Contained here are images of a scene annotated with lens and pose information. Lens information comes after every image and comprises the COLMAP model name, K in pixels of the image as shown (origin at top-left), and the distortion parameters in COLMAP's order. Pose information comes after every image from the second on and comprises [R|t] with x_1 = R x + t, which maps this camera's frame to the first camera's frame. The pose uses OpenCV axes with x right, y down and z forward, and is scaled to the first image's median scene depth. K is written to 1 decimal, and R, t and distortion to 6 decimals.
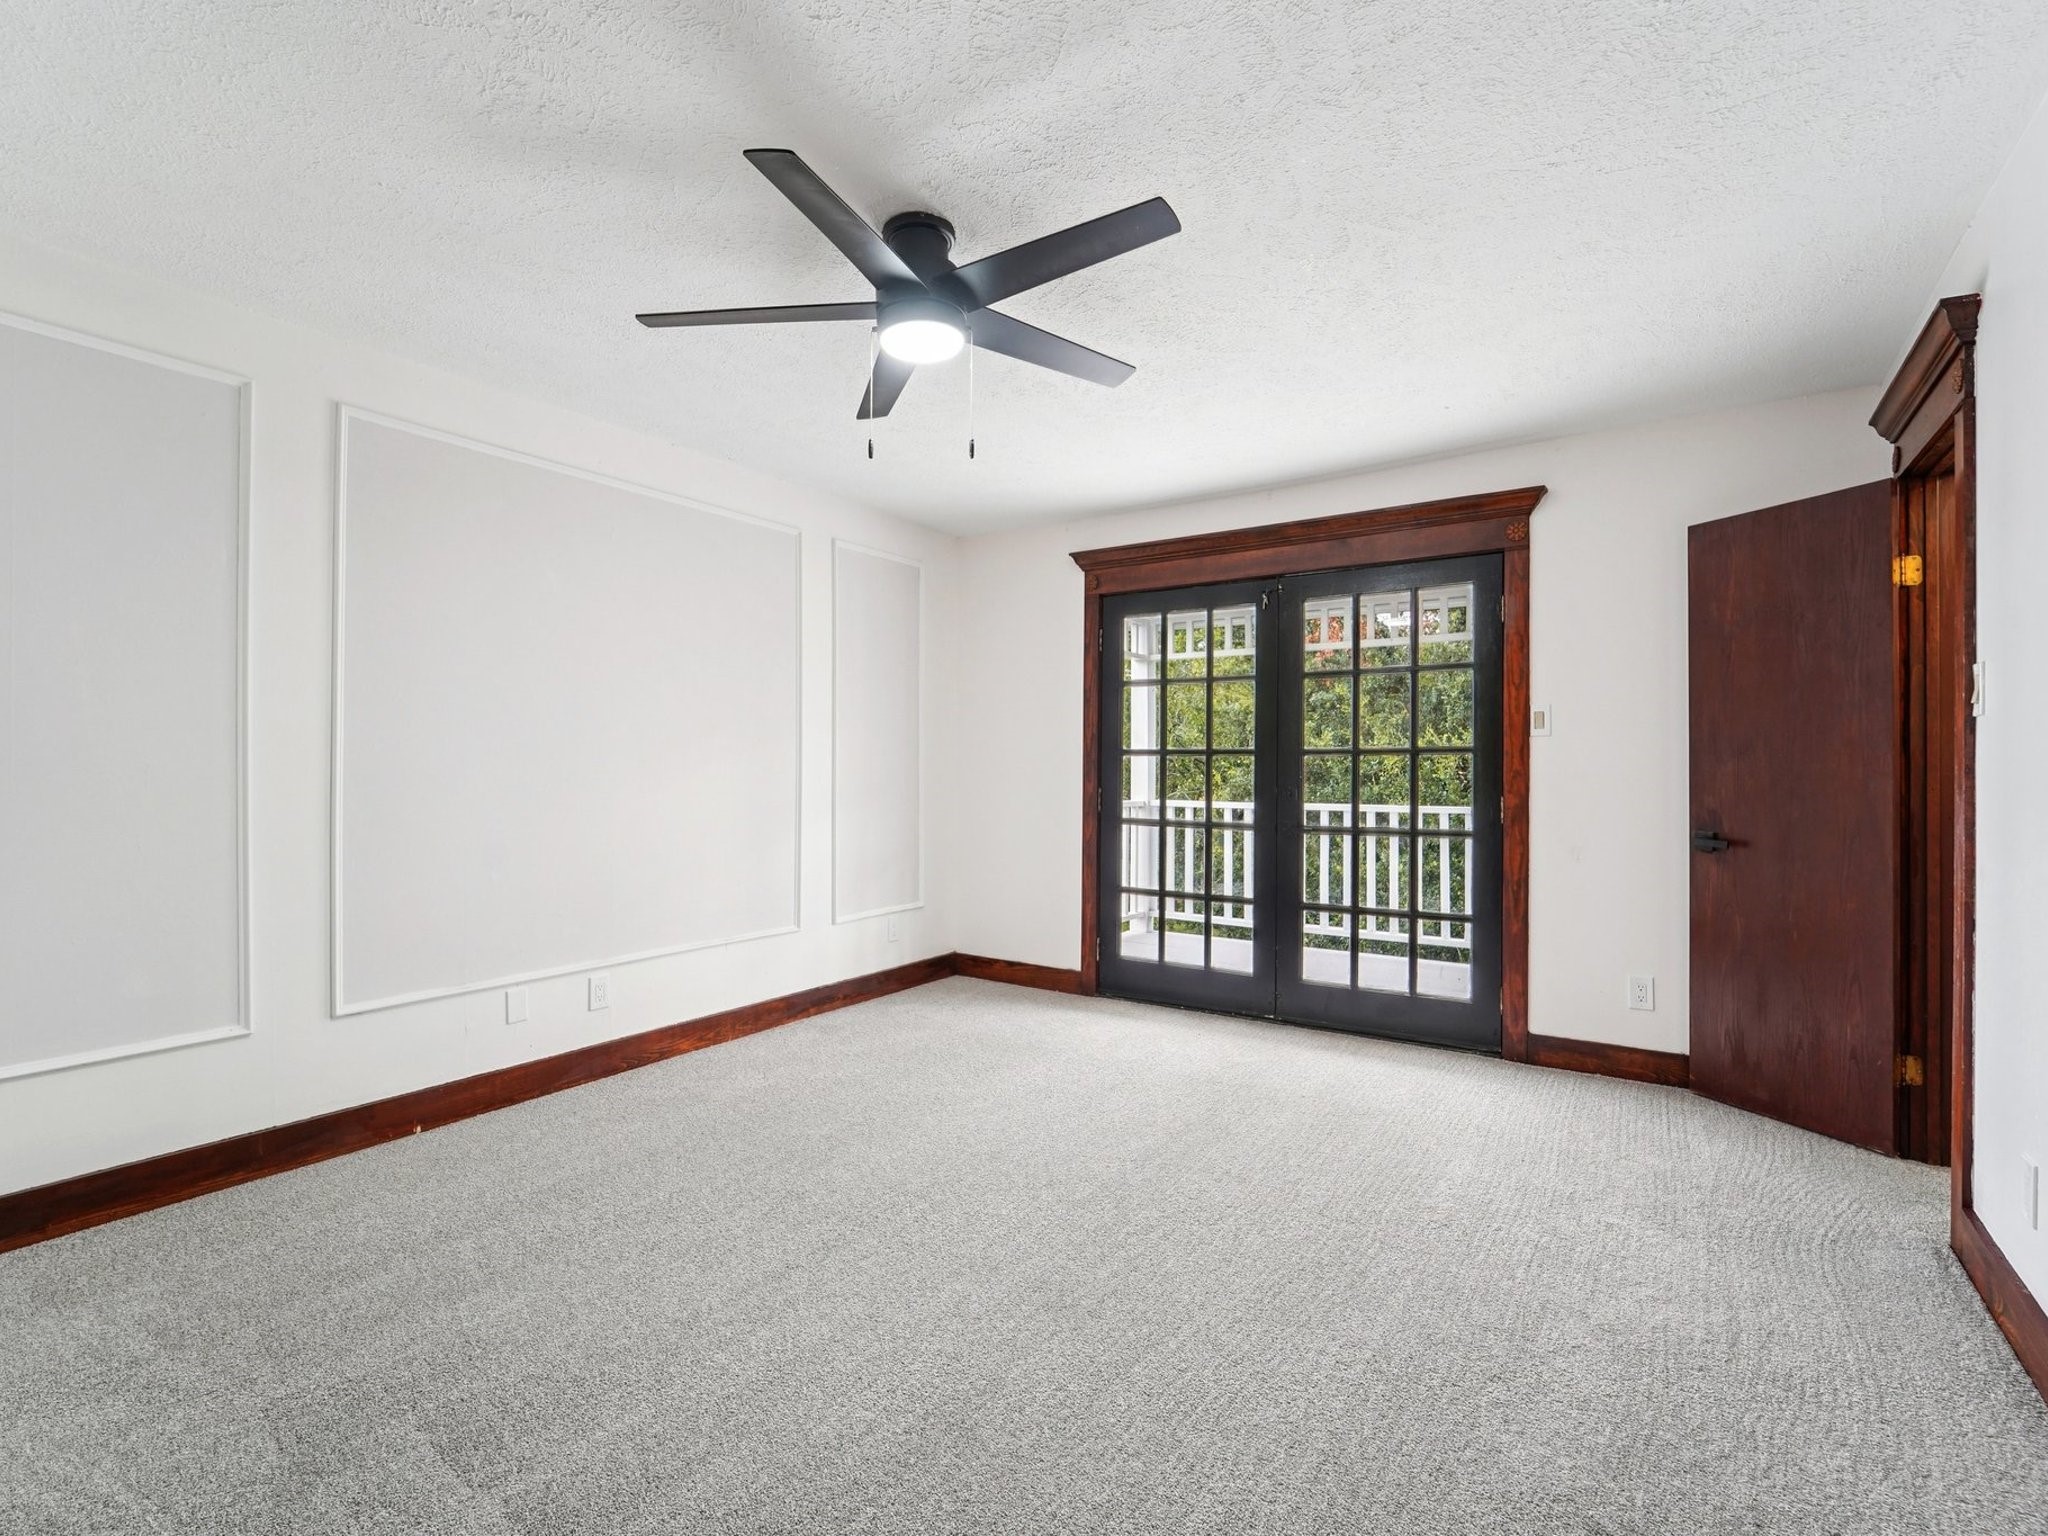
lens RADIAL K [[951.3, 0, 1026.5], [0, 951.3, 773.0], [0, 0, 1]] dist [-0.016277, -0.000124]
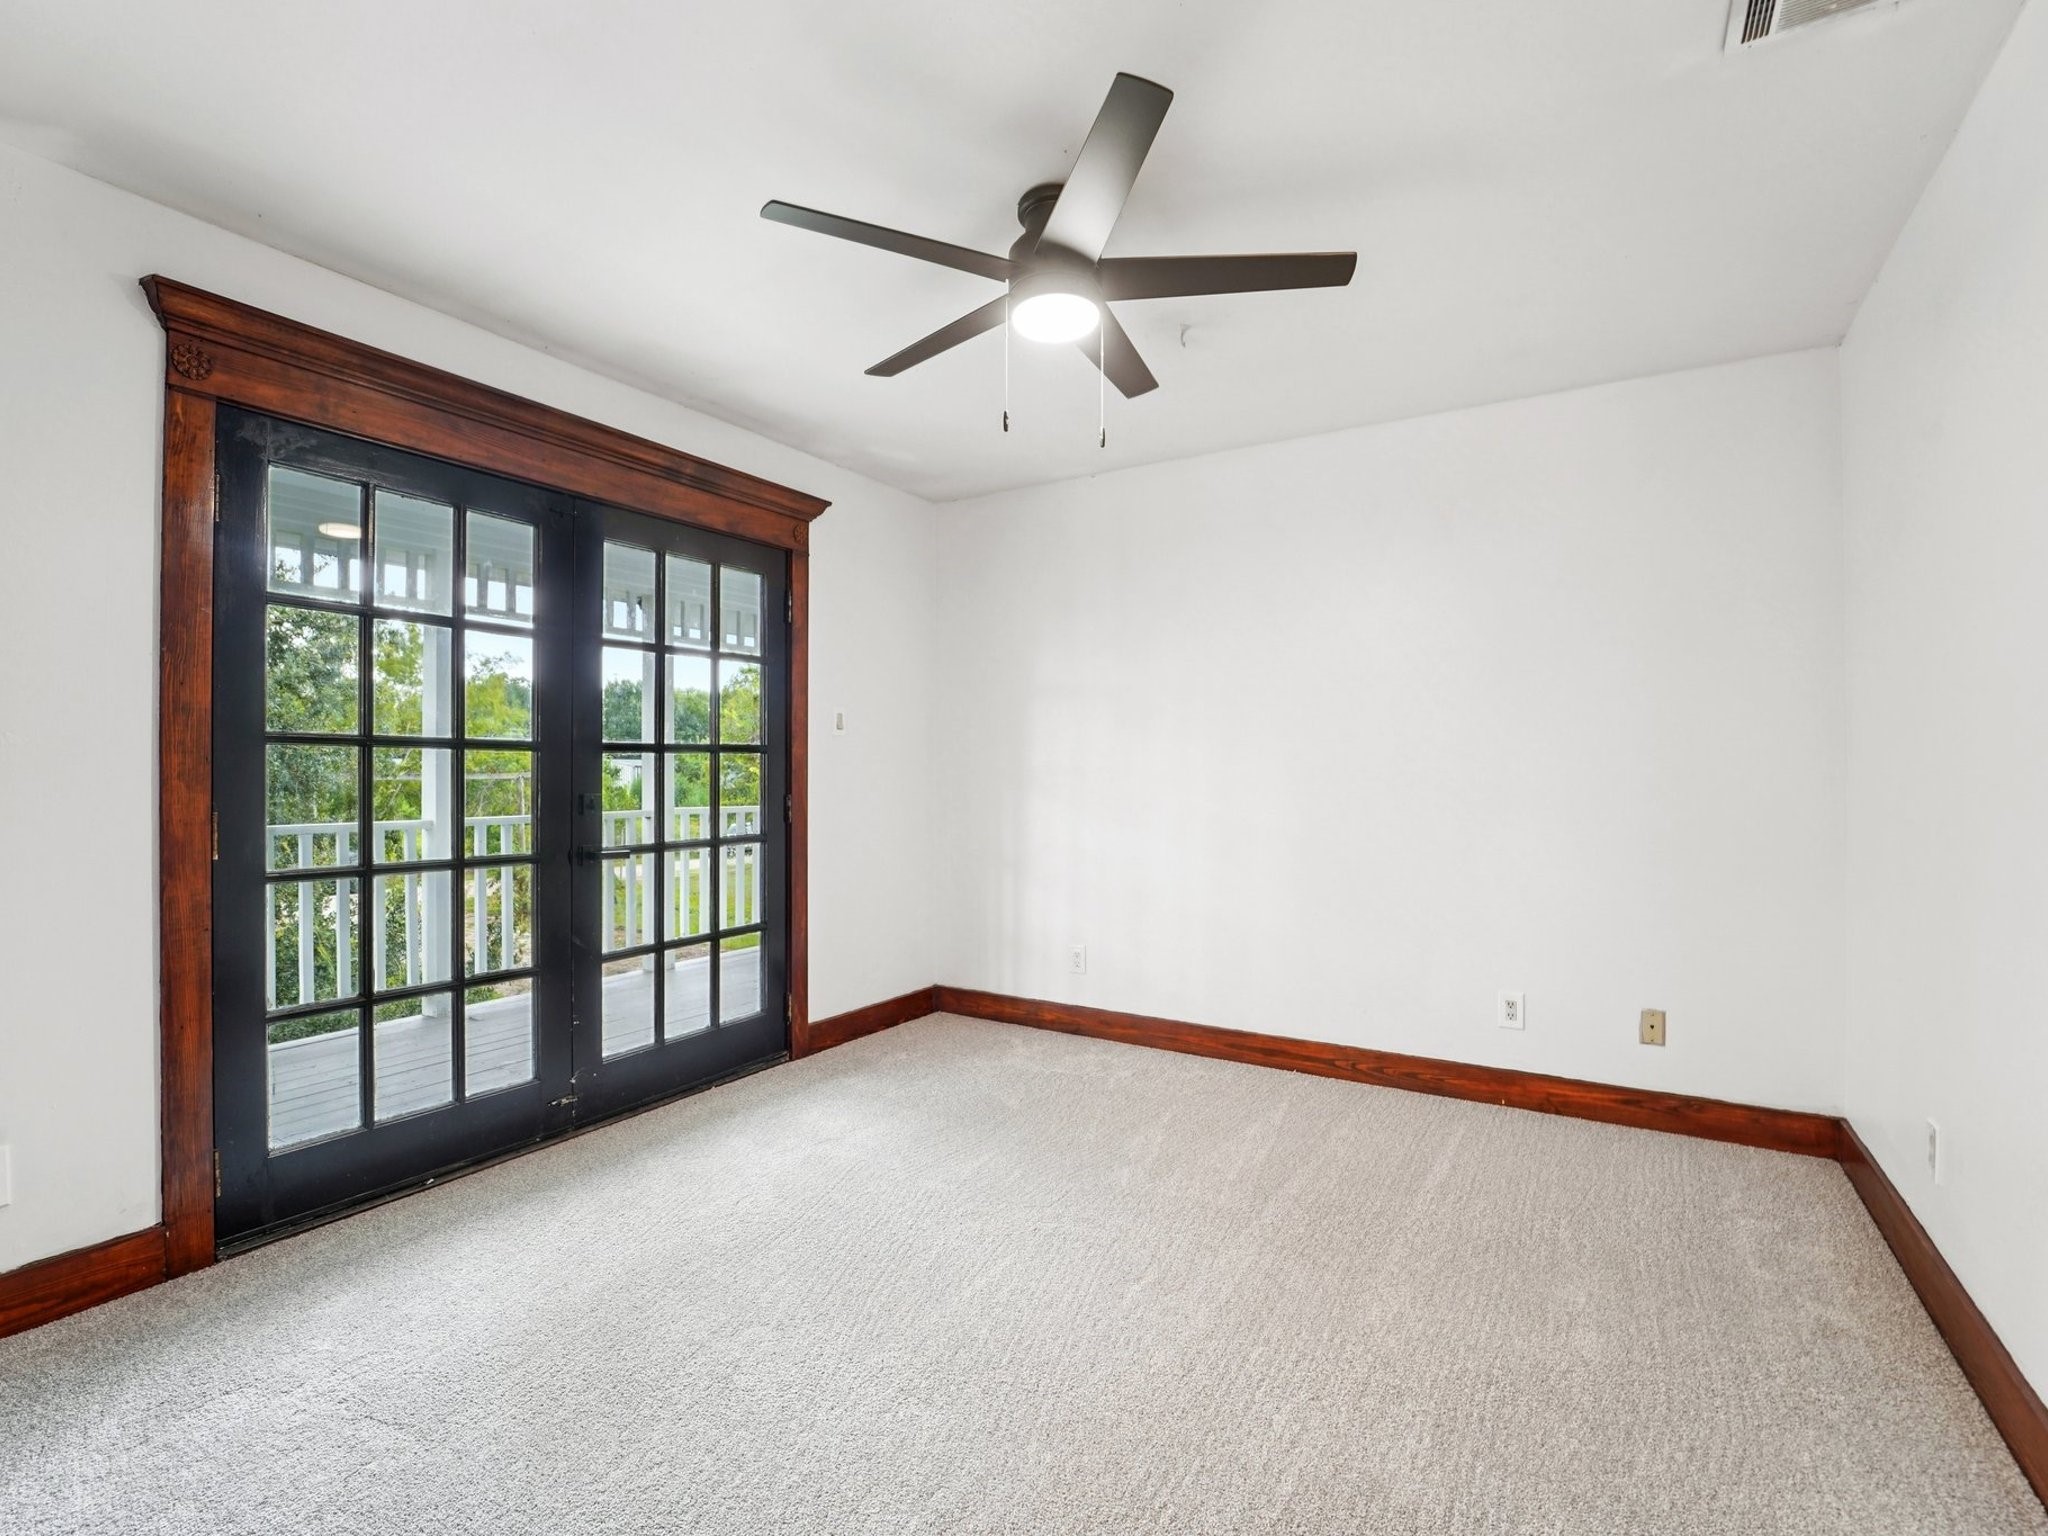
lens RADIAL K [[951.3, 0, 1026.5], [0, 951.3, 773.0], [0, 0, 1]] dist [-0.016277, -0.000124]
pose [[-0.040755, -0.001122, 0.999169, -0.435648], [0.005322, 0.999985, 0.001340, -0.000664], [-0.999155, 0.005373, -0.040749, 0.675737]]
